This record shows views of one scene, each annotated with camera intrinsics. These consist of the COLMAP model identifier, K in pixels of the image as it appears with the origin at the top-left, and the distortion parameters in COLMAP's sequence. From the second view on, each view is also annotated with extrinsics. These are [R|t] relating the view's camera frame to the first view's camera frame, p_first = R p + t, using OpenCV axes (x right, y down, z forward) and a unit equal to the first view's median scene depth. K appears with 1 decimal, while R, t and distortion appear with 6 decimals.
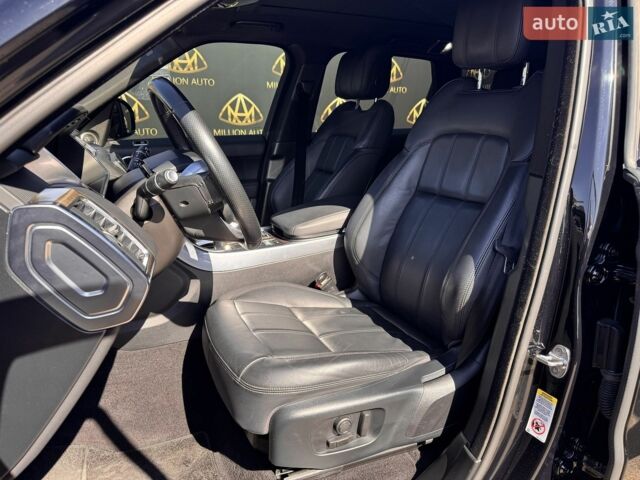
lens RADIAL K [[444.5, 0, 321.7], [0, 444.5, 242.2], [0, 0, 1]] dist [0.099105, -0.167136]
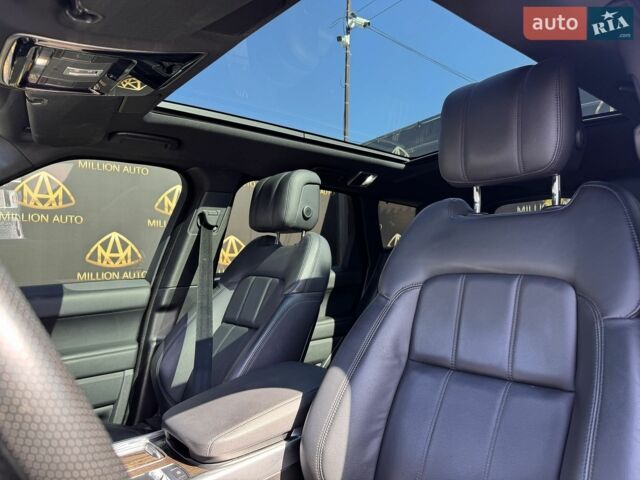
lens RADIAL K [[444.5, 0, 321.7], [0, 444.5, 242.2], [0, 0, 1]] dist [0.099105, -0.167136]
pose [[0.965804, -0.004804, 0.259227, -0.049585], [0.082278, 0.953827, -0.288866, -0.066332], [-0.245871, 0.300317, 0.921606, 0.252313]]
